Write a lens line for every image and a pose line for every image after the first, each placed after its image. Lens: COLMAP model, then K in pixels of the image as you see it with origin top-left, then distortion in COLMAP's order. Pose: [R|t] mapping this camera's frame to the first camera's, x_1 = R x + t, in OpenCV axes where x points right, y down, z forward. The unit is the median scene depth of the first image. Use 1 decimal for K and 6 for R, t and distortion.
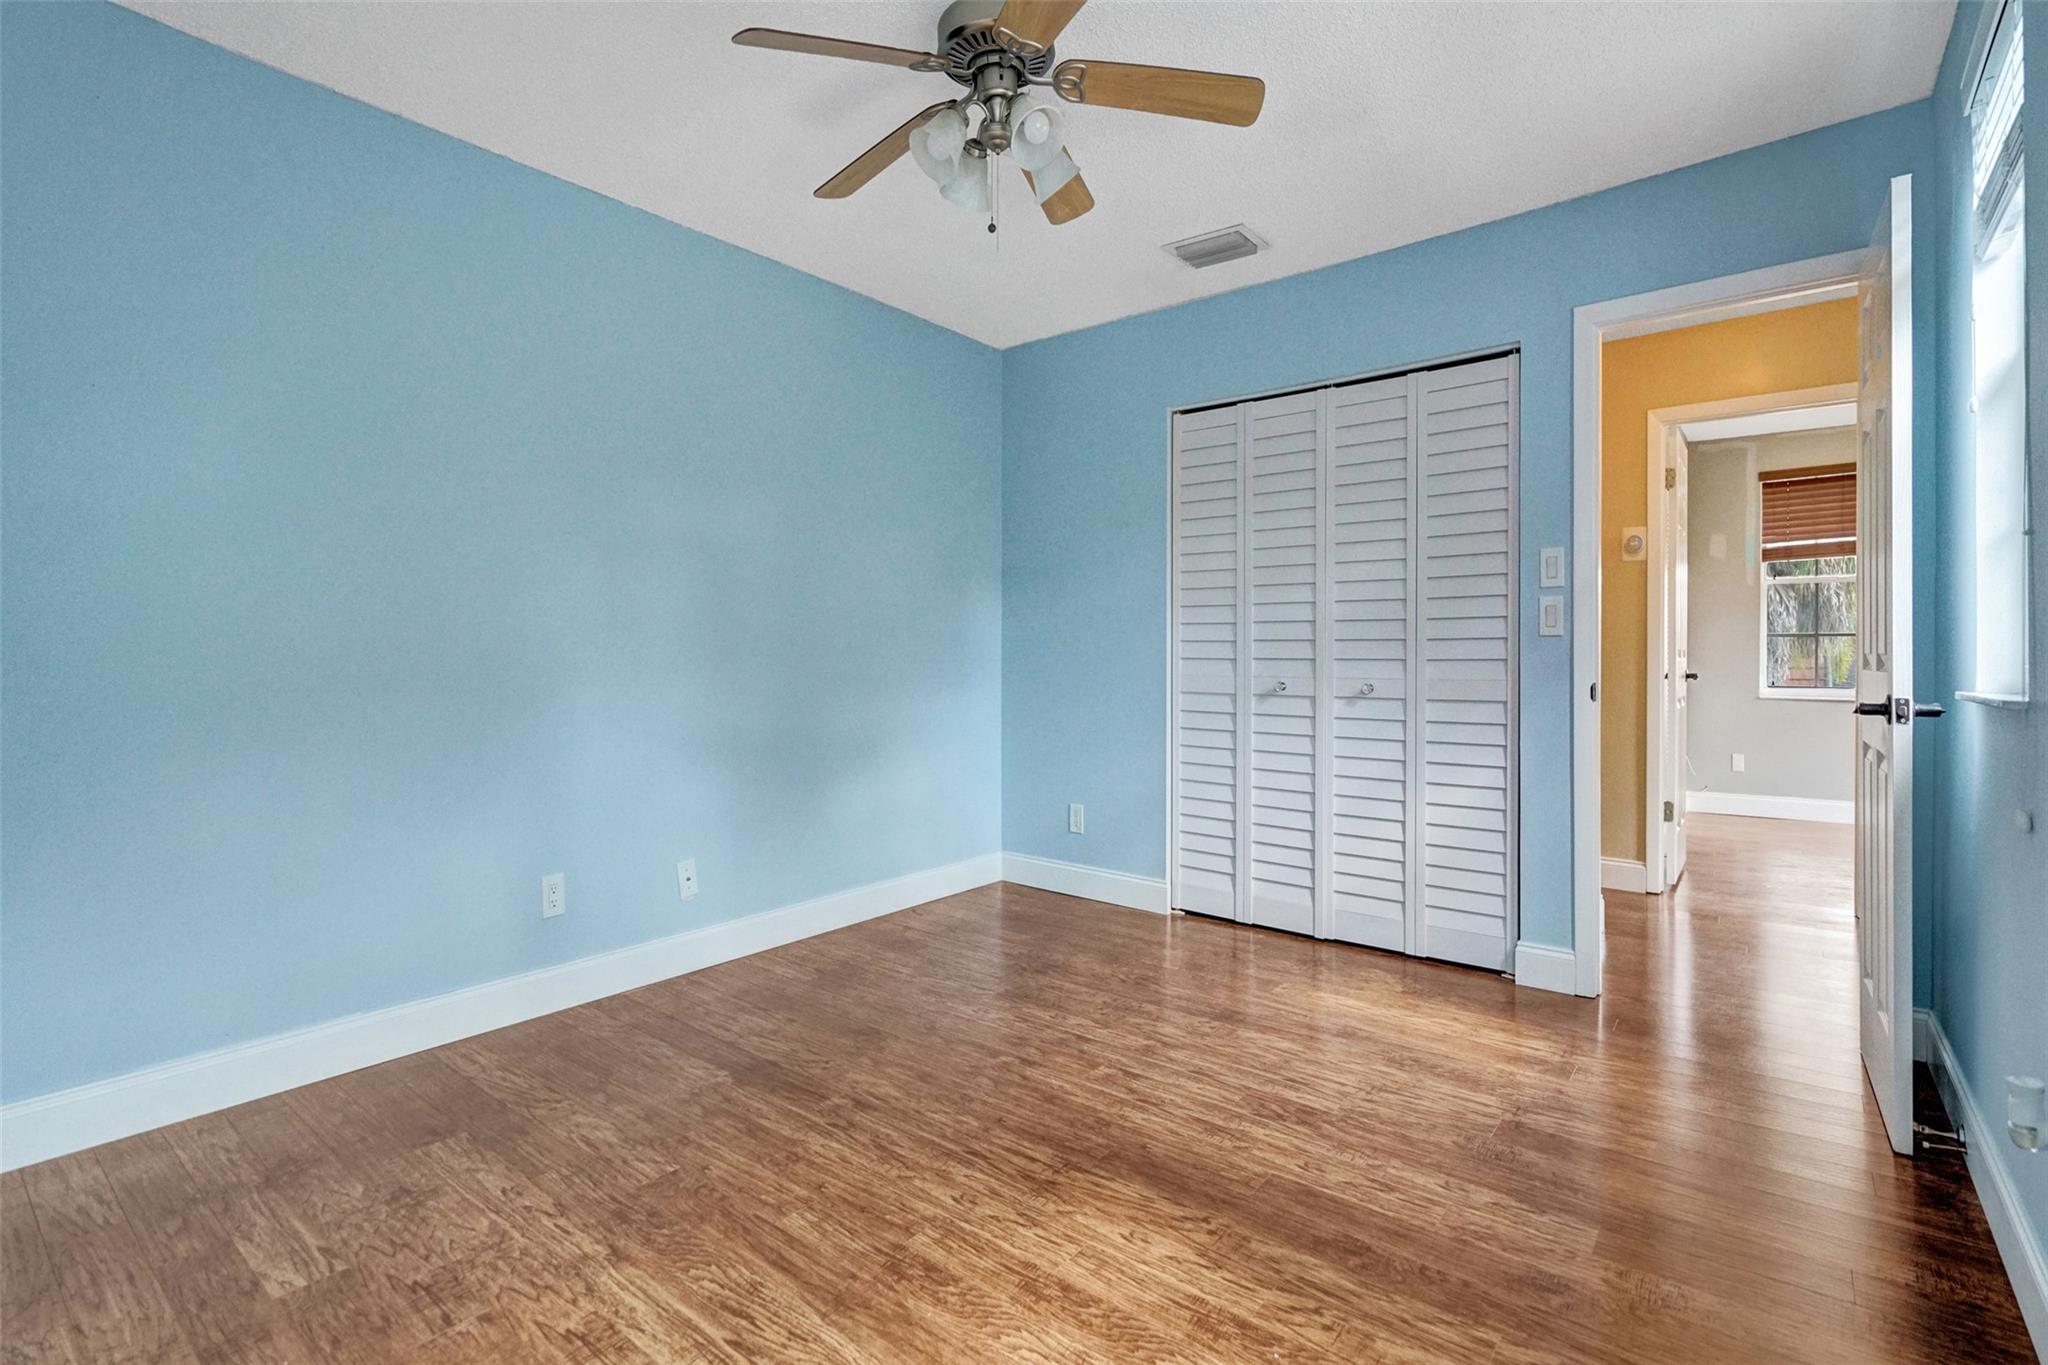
lens RADIAL K [[939.7, 0, 993.5], [0, 939.7, 649.0], [0, 0, 1]] dist [-0.000480, 0.000539]
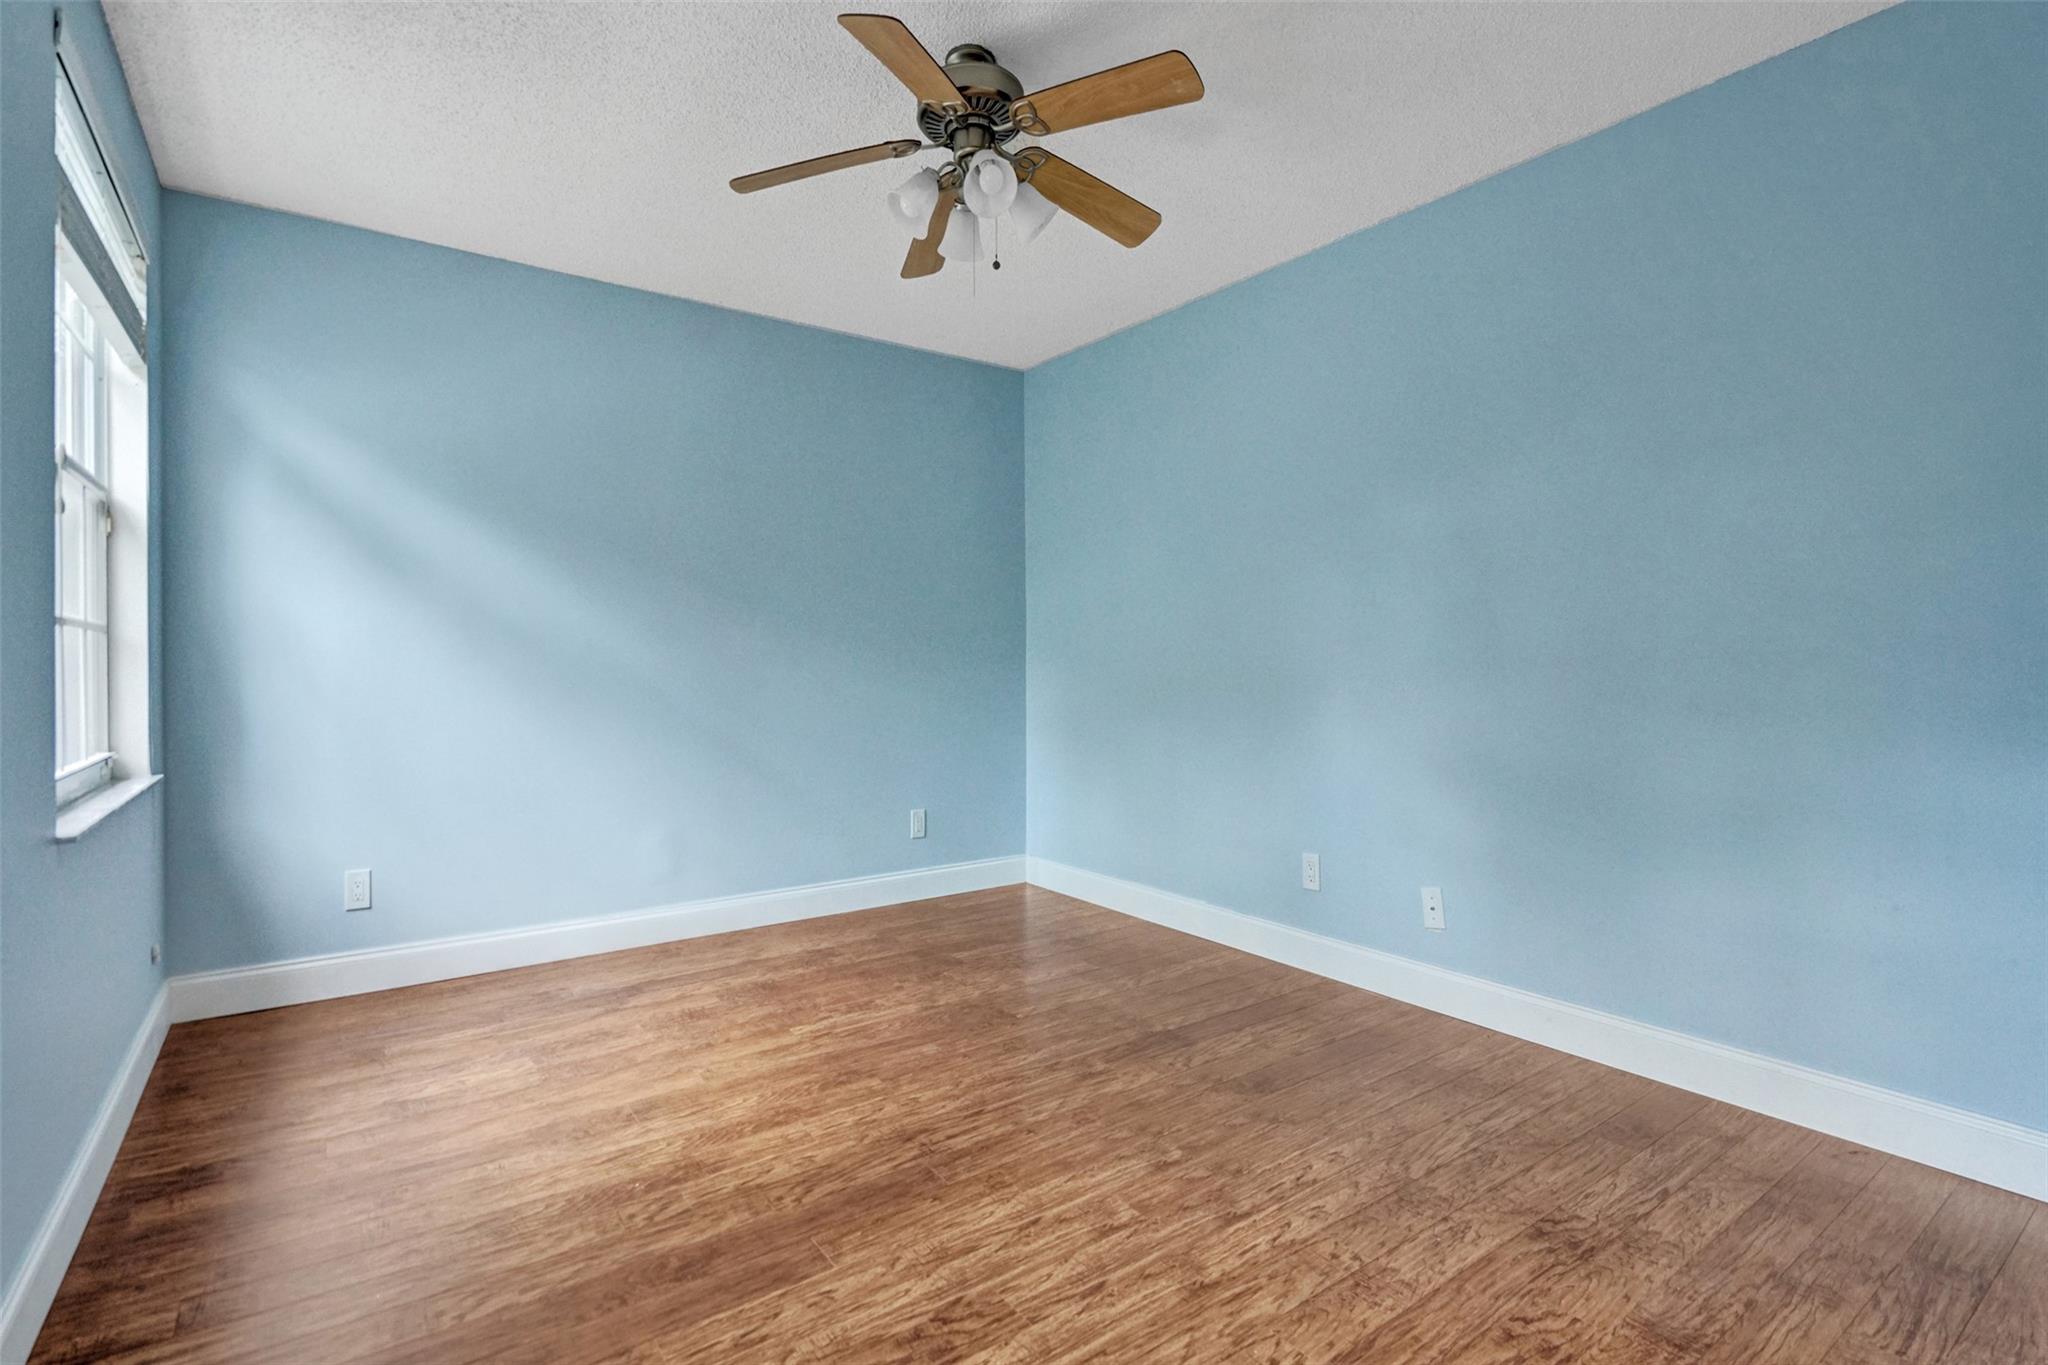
lens RADIAL K [[954.9, 0, 1024.0], [0, 954.9, 682.5], [0, 0, 1]] dist [-0.001786, 0.000094]
pose [[-0.240210, 0.024160, -0.970420, 0.918939], [0.007476, 0.999707, 0.023039, 0.002055], [0.970692, -0.001720, -0.240320, 1.161321]]
